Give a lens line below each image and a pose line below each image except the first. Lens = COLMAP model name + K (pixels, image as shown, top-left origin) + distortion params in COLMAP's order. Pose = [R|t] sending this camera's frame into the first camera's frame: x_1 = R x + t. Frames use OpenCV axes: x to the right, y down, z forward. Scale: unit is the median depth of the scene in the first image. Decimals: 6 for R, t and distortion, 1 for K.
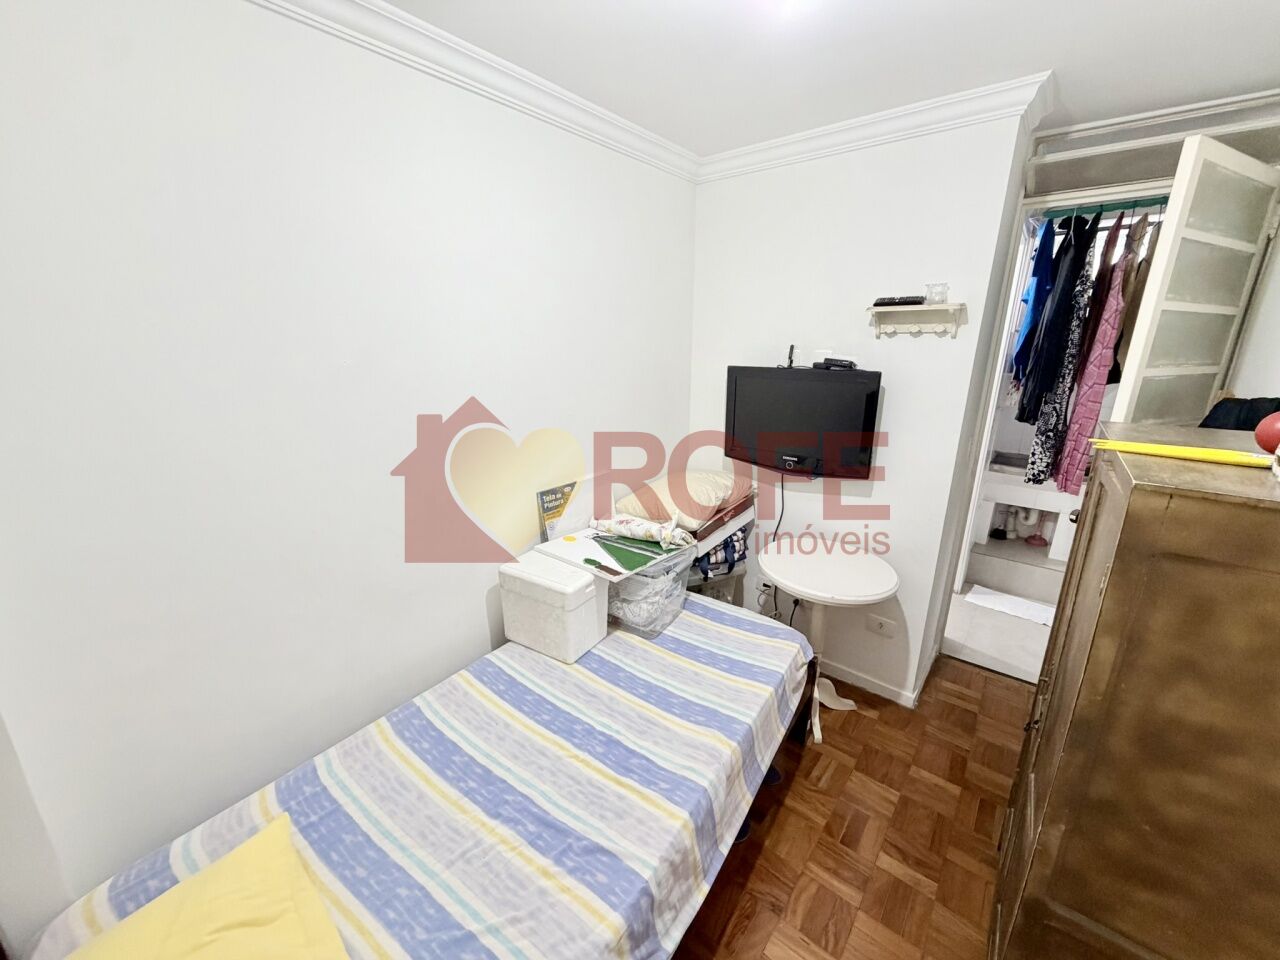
lens RADIAL K [[509.9, 0, 640.0], [0, 509.9, 478.8], [0, 0, 1]] dist [0.005695, -0.001248]
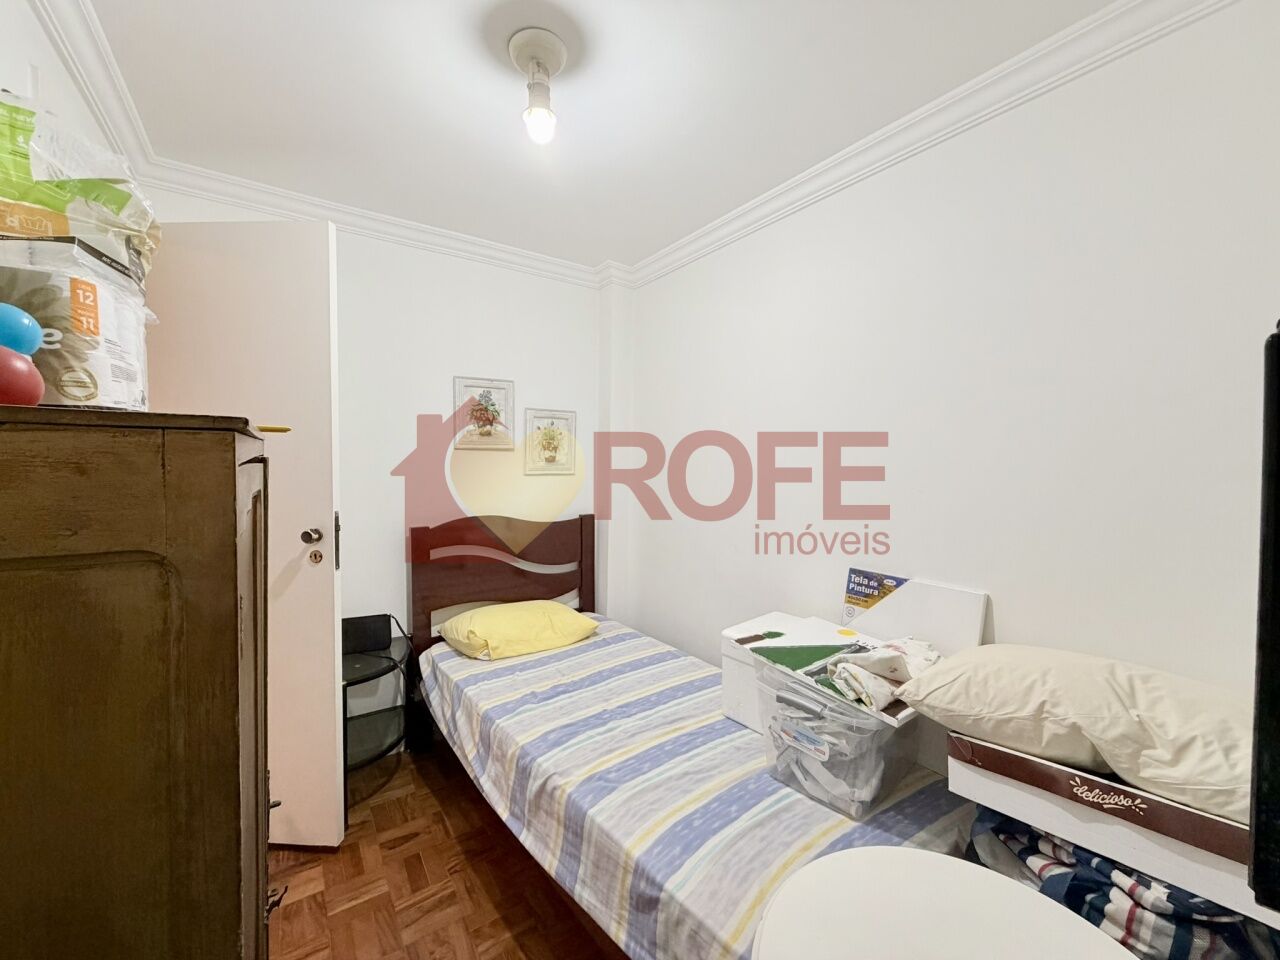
lens RADIAL K [[509.9, 0, 640.7], [0, 509.9, 476.0], [0, 0, 1]] dist [0.005695, -0.001248]
pose [[-0.284777, 0.017727, -0.958430, 0.727412], [-0.263558, 0.959848, 0.096063, -0.112517], [0.921650, 0.279958, -0.268670, 0.853013]]
